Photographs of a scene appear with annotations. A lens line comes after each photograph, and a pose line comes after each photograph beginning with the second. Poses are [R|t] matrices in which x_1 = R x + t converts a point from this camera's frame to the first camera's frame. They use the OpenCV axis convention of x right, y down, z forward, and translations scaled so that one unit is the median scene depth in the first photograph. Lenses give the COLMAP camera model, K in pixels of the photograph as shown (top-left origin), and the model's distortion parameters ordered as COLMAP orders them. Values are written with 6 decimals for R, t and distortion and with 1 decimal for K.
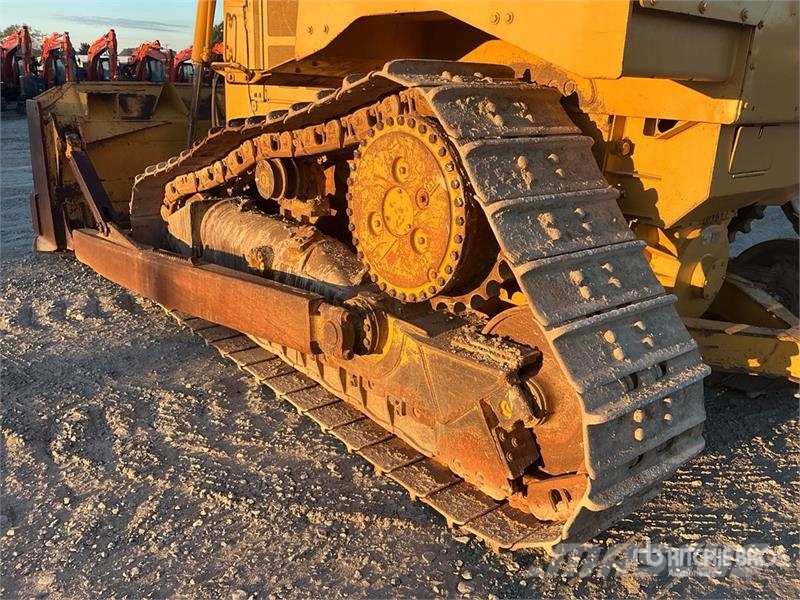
lens RADIAL K [[664.3, 0, 397.9], [0, 664.3, 300.0], [0, 0, 1]] dist [0.142447, -0.299476]
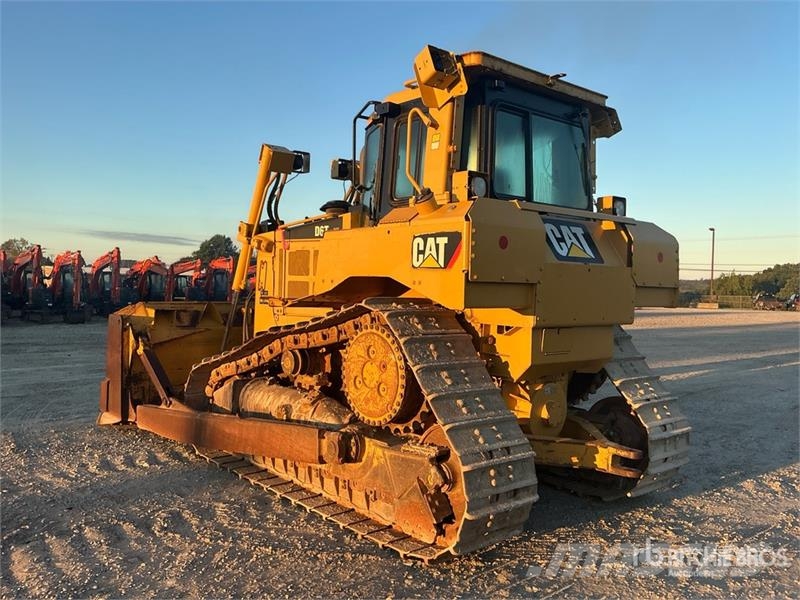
lens RADIAL K [[664.3, 0, 397.9], [0, 664.3, 300.0], [0, 0, 1]] dist [0.142447, -0.299476]
pose [[0.999417, -0.009631, 0.032753, 0.015114], [0.018730, 0.956782, -0.290201, 0.178214], [-0.028542, 0.290645, 0.956405, -0.708406]]
